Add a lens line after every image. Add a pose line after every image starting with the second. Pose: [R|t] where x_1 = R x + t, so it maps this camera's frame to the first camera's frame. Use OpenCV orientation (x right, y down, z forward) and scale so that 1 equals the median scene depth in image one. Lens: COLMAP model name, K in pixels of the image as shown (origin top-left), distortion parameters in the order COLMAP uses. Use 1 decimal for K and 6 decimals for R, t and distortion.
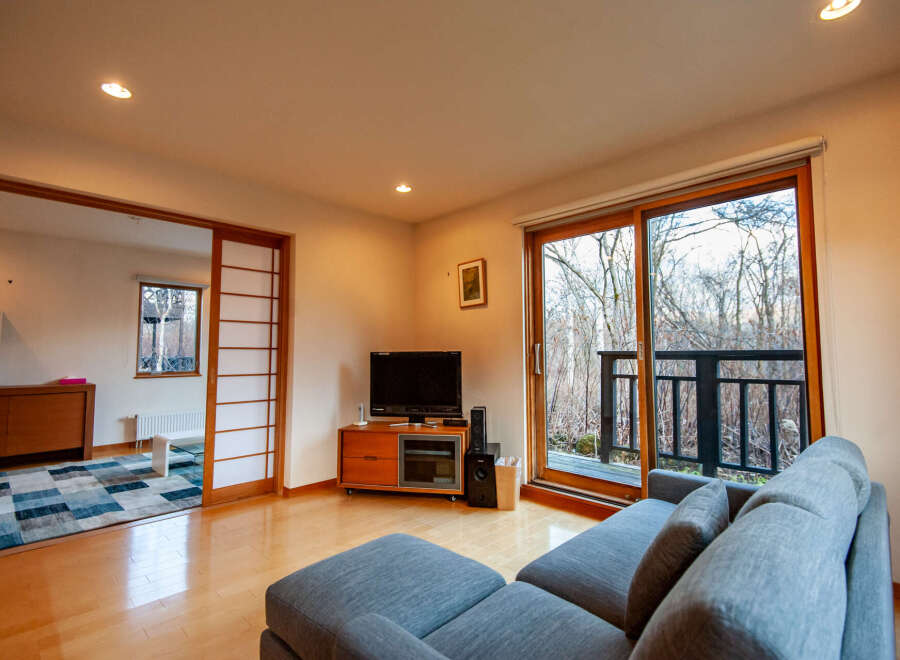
lens RADIAL K [[419.1, 0, 450.0], [0, 419.1, 330.0], [0, 0, 1]] dist [-0.010068, -0.000080]
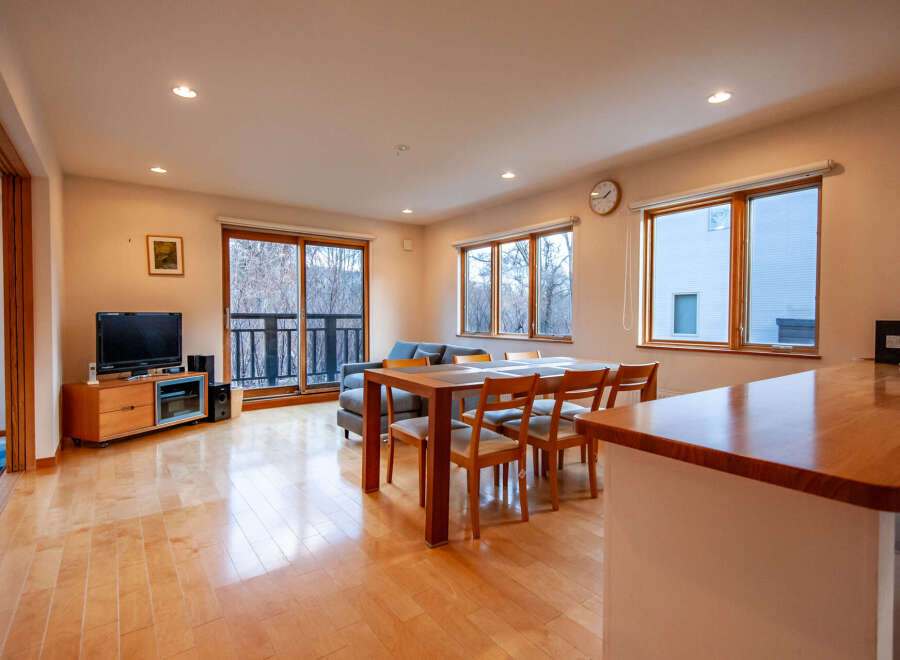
lens RADIAL K [[450.8, 0, 452.4], [0, 450.8, 324.9], [0, 0, 1]] dist [0.013349, -0.001149]
pose [[0.136484, -0.018351, 0.990472, -1.214898], [-0.056255, 0.998071, 0.026244, 0.006830], [-0.989044, -0.059301, 0.135189, 0.016497]]
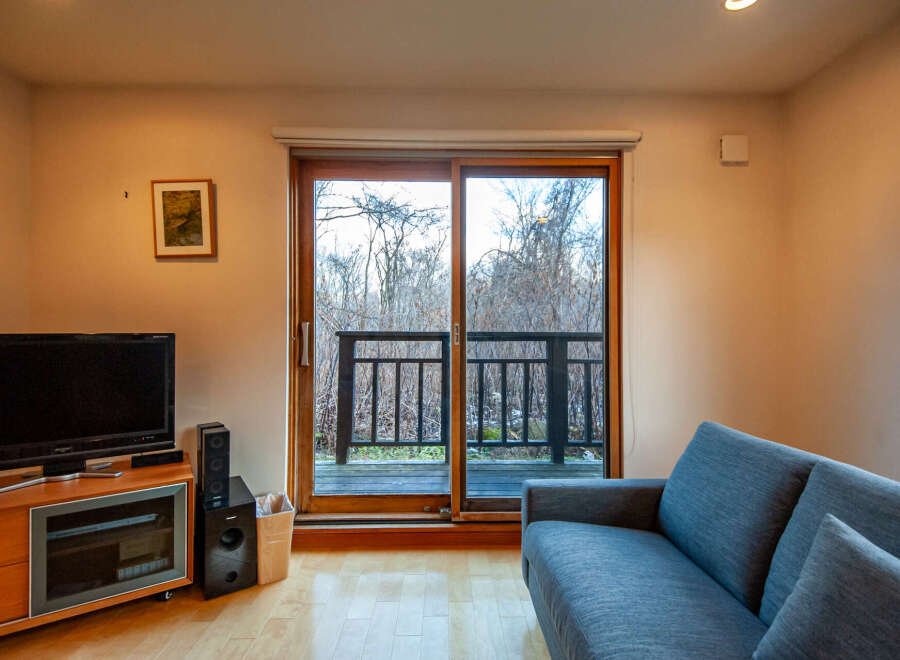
lens RADIAL K [[450.8, 0, 452.4], [0, 450.8, 324.9], [0, 0, 1]] dist [0.013349, -0.001149]
pose [[0.688082, 0.013436, 0.725509, -0.164223], [-0.036713, 0.999193, 0.016315, 0.017098], [-0.724704, -0.037862, 0.688020, 0.302841]]
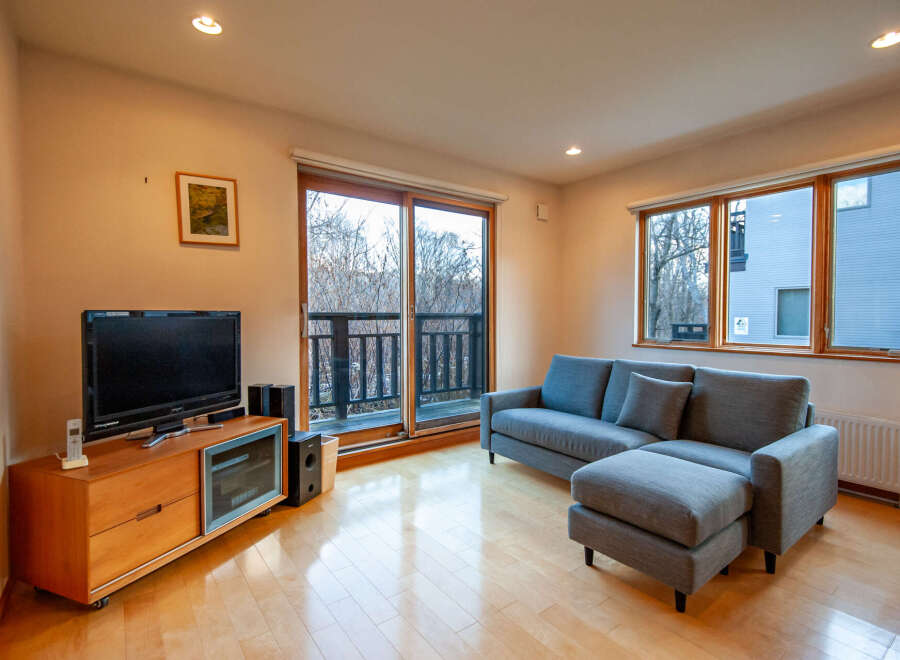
lens RADIAL K [[450.8, 0, 452.4], [0, 450.8, 324.9], [0, 0, 1]] dist [0.013349, -0.001149]
pose [[0.138928, -0.021396, 0.990071, -0.677357], [-0.054670, 0.998076, 0.029240, 0.033302], [-0.988792, -0.058190, 0.137491, 0.550674]]
